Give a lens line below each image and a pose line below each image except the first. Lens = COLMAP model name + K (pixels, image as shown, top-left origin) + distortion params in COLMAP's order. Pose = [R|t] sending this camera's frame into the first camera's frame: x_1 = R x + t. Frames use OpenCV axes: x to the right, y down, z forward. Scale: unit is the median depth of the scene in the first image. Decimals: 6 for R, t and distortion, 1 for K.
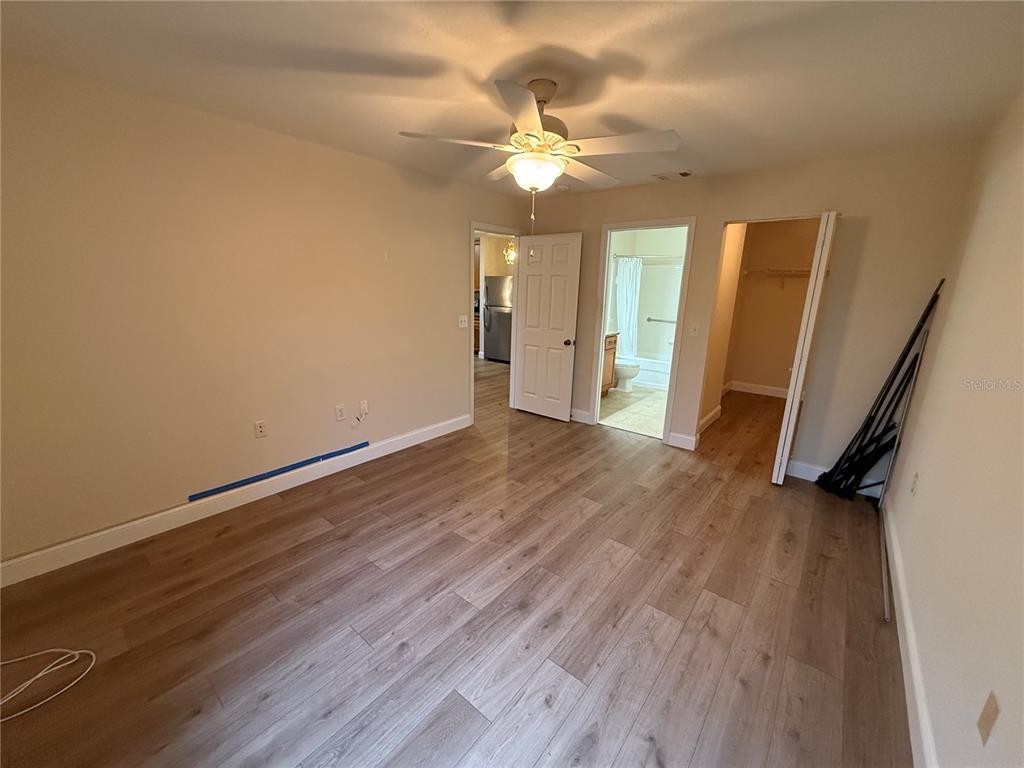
lens RADIAL K [[408.4, 0, 512.0], [0, 408.4, 384.0], [0, 0, 1]] dist [0.001987, 0.000842]
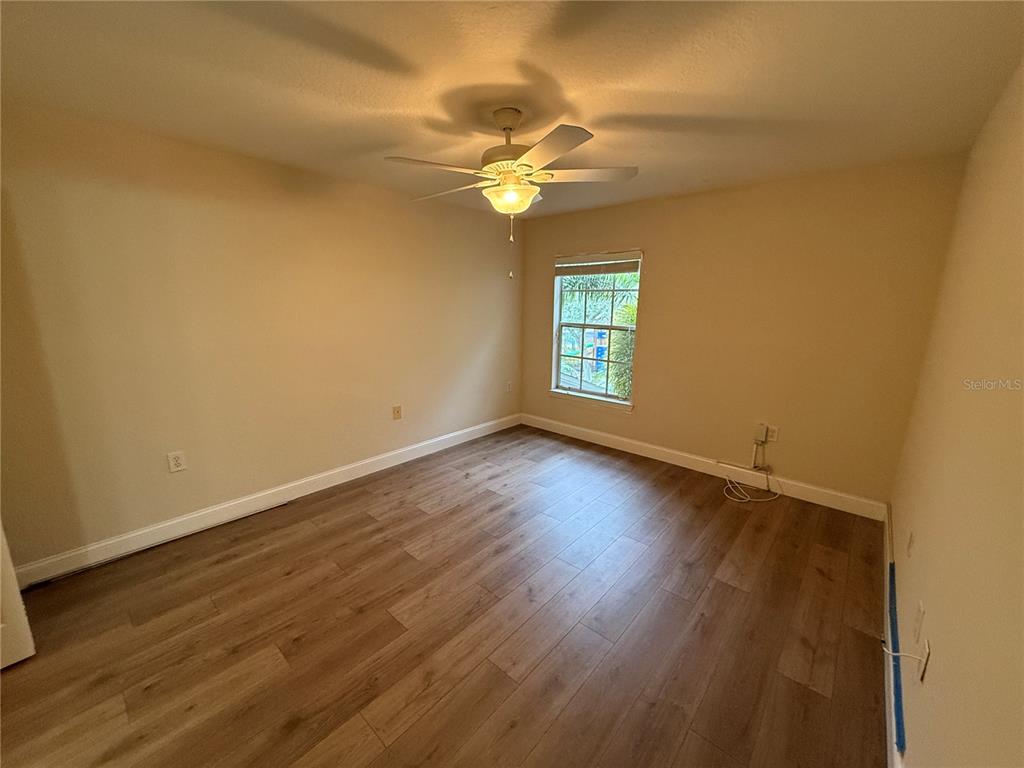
lens RADIAL K [[408.4, 0, 512.0], [0, 408.4, 384.0], [0, 0, 1]] dist [0.001987, 0.000842]
pose [[-0.998737, -0.039520, 0.031013, 0.003045], [-0.022148, 0.900511, 0.434270, -0.518112], [-0.045090, 0.433034, -0.900249, 2.043623]]
